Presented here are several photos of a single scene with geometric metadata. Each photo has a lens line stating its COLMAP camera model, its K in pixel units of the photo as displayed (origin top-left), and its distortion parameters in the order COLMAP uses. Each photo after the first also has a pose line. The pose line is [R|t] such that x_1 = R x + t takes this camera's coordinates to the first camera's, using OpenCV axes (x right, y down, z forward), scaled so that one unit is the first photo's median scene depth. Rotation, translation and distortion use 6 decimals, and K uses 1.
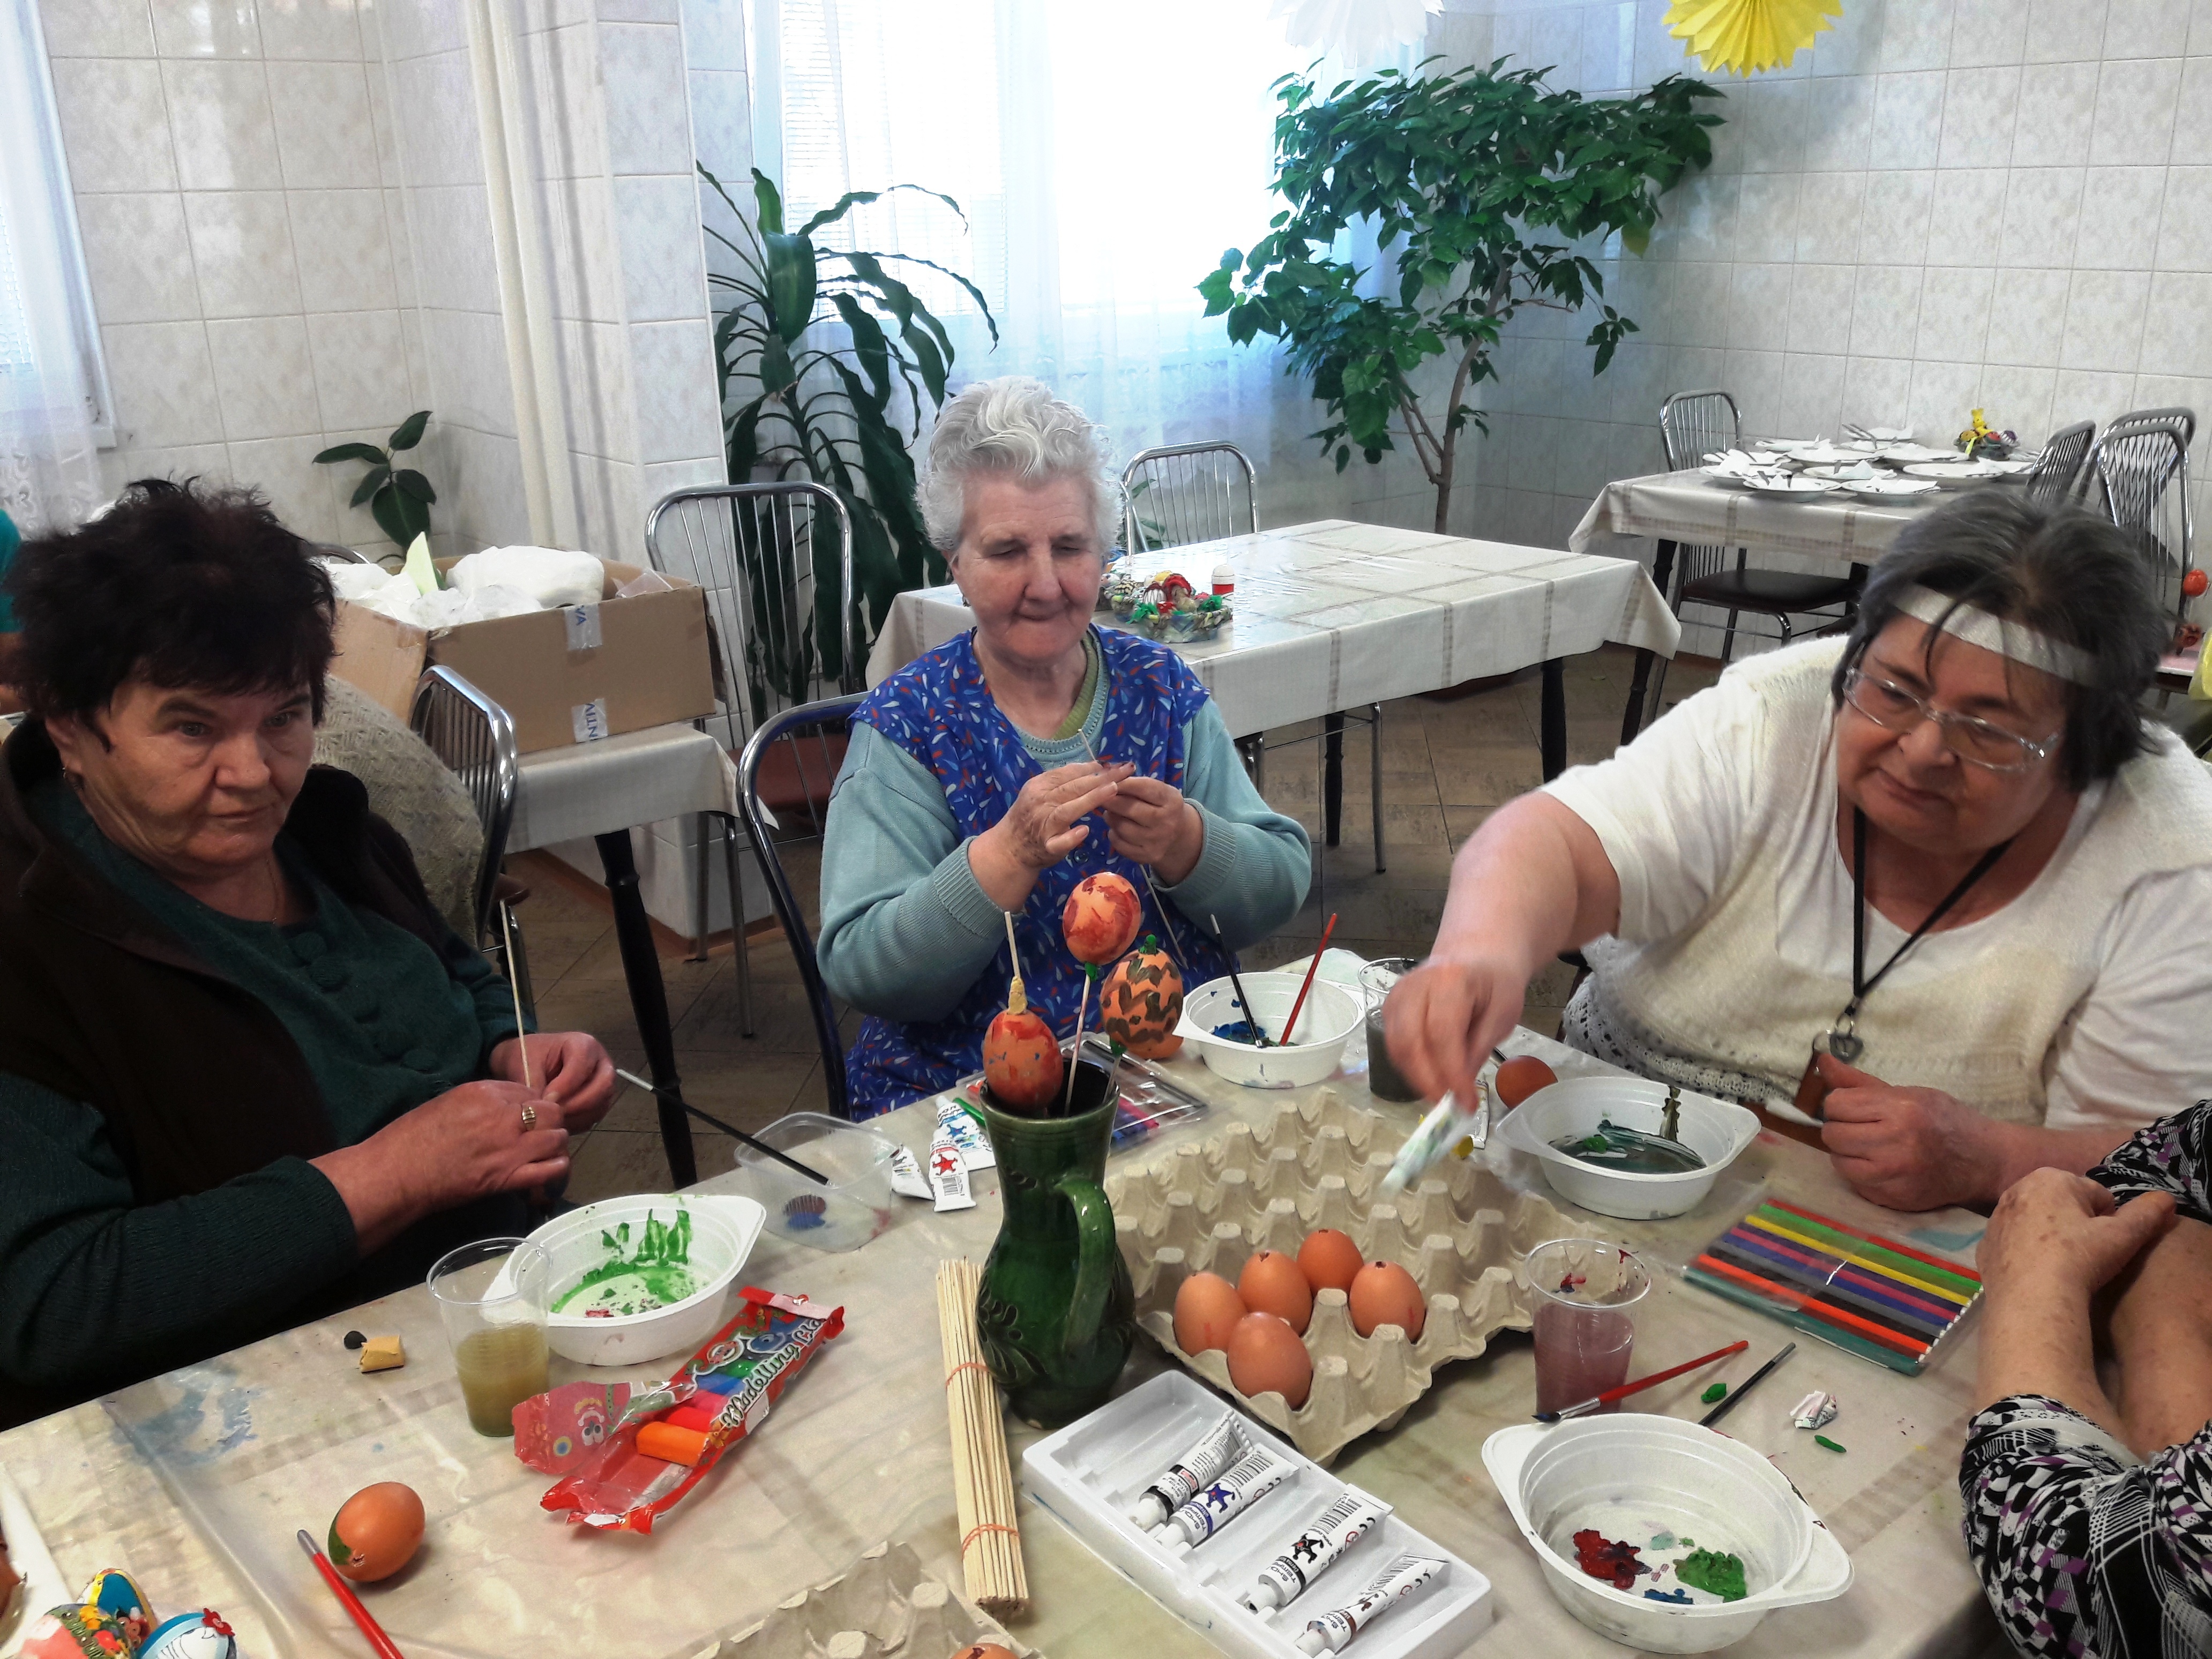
lens RADIAL K [[1992.7, 0, 1106.0], [0, 1992.7, 829.5], [0, 0, 1]] dist [0.006011, -0.021484]
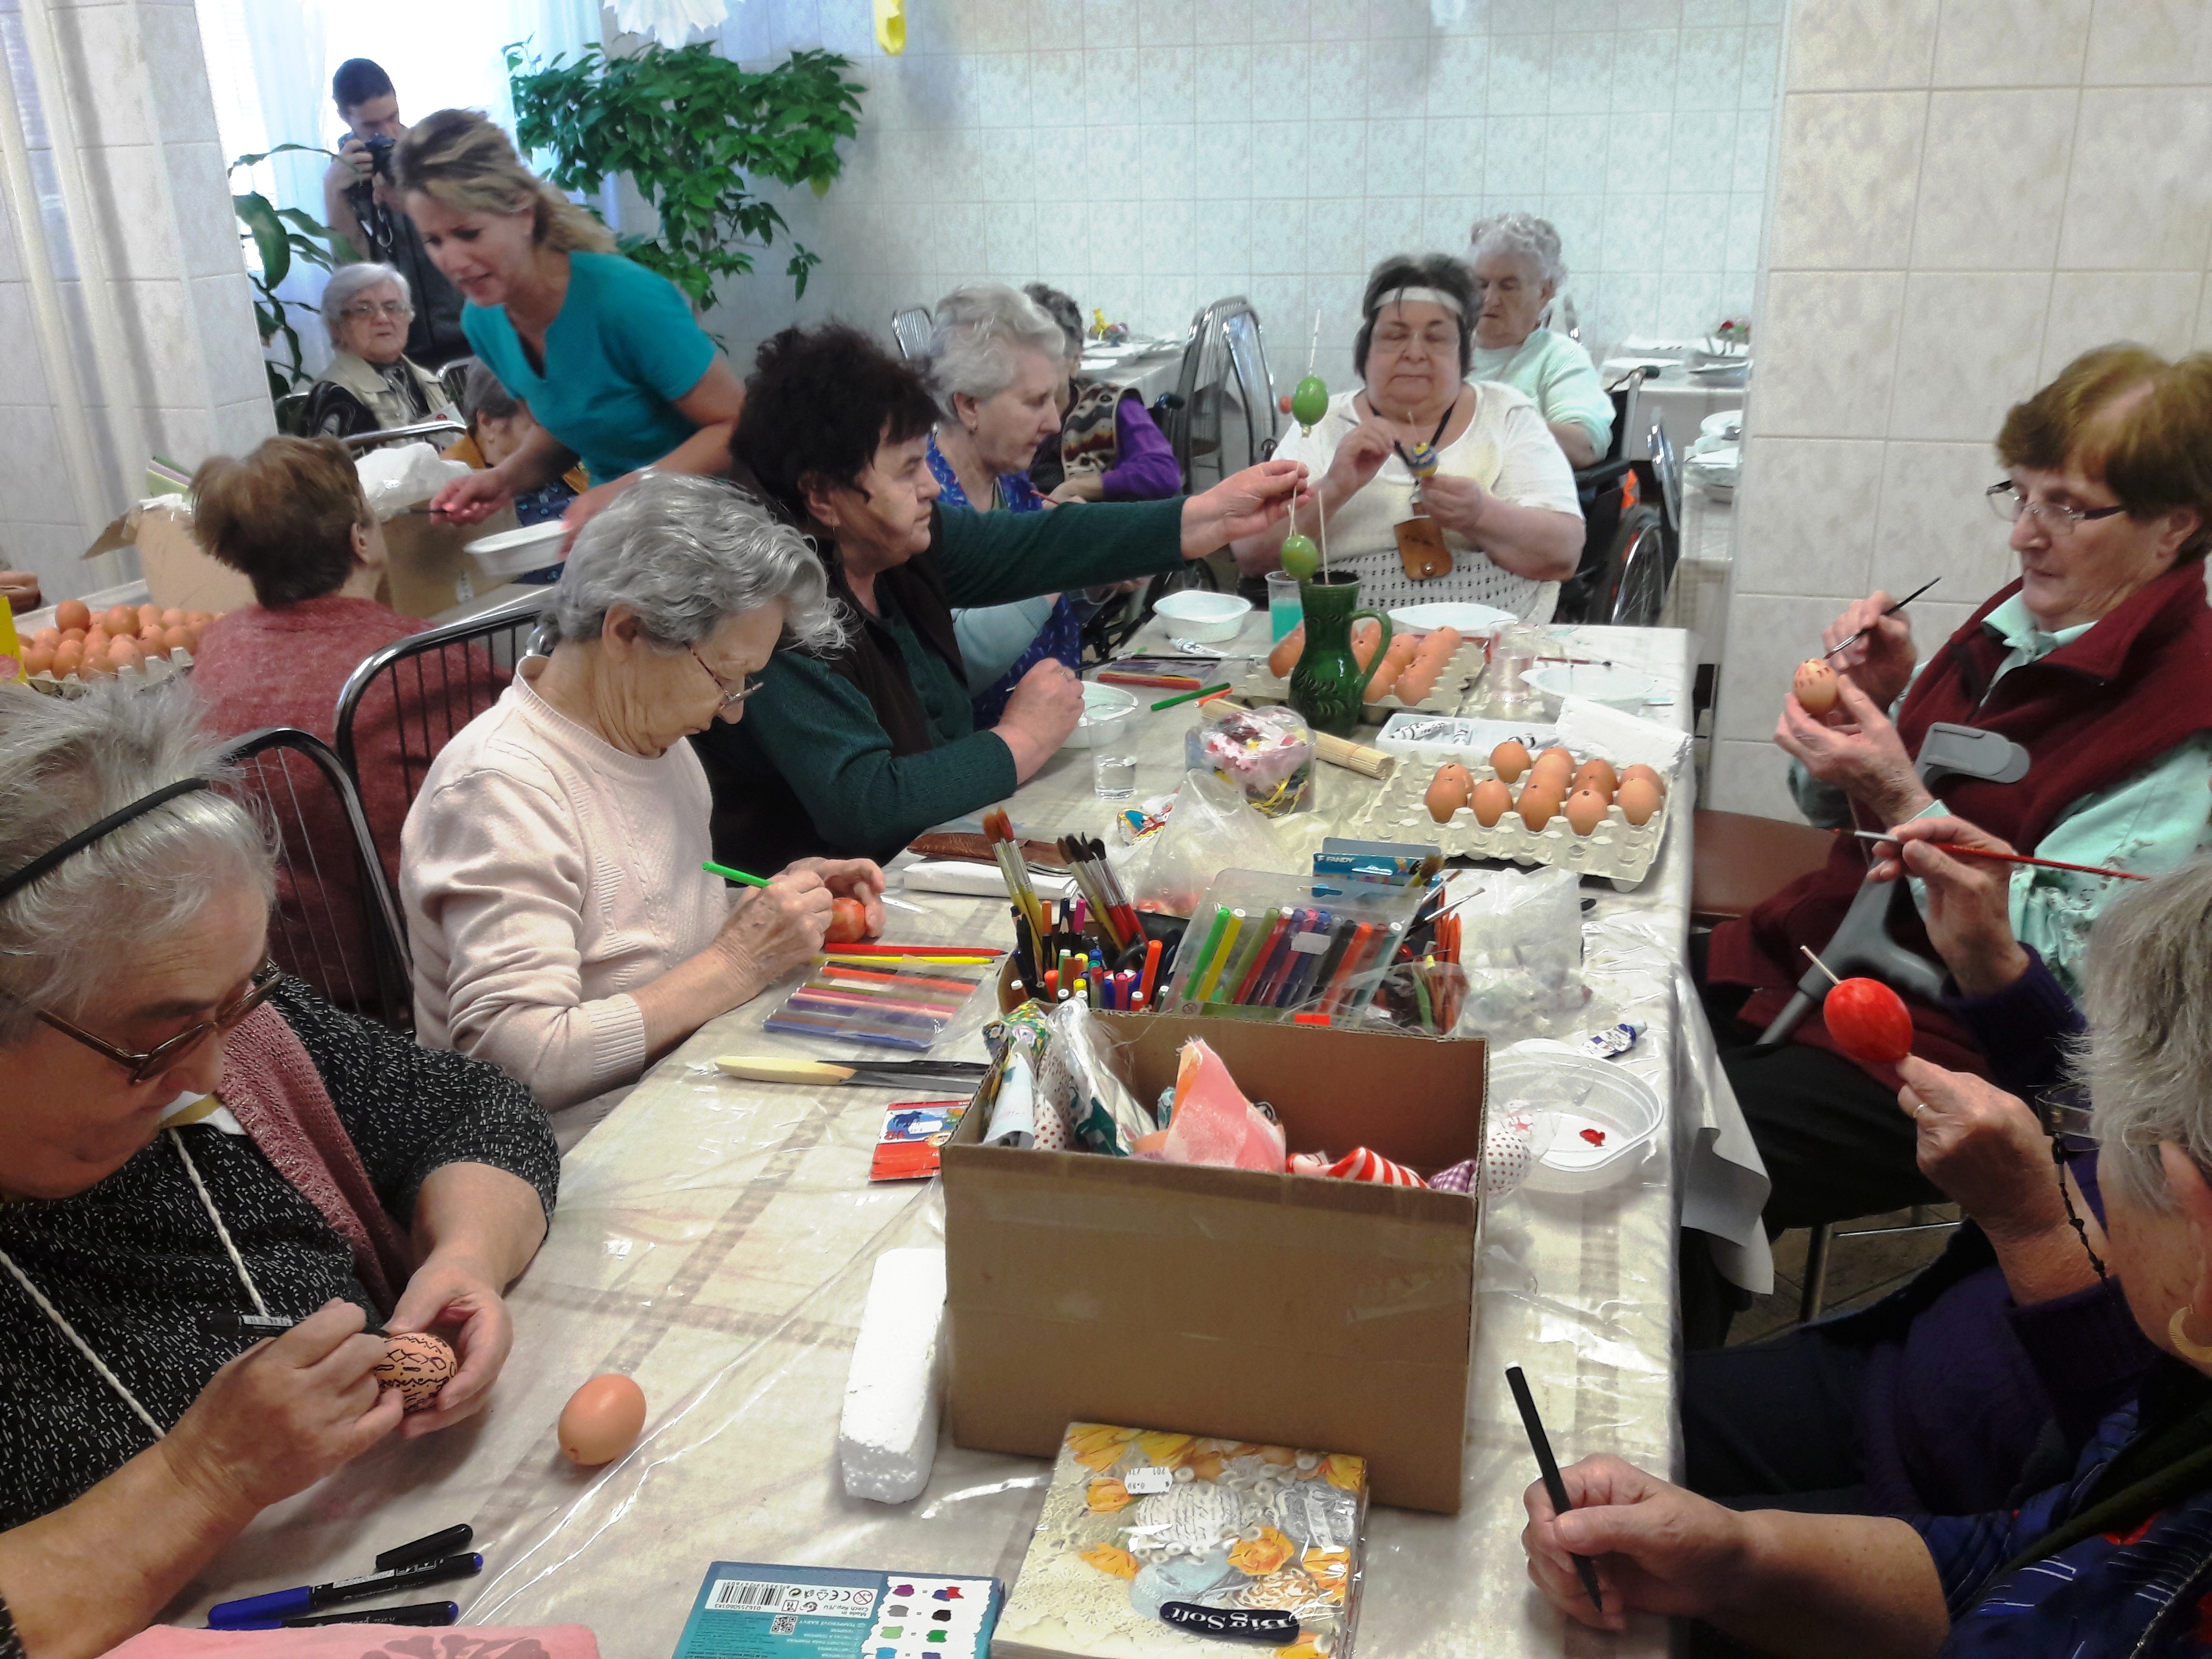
lens RADIAL K [[1992.7, 0, 1106.0], [0, 1992.7, 829.5], [0, 0, 1]] dist [0.006011, -0.021484]
pose [[0.842465, -0.184932, 0.506016, -0.277166], [0.174505, 0.982274, 0.068454, 0.038077], [-0.509706, 0.030633, 0.859803, -0.127302]]
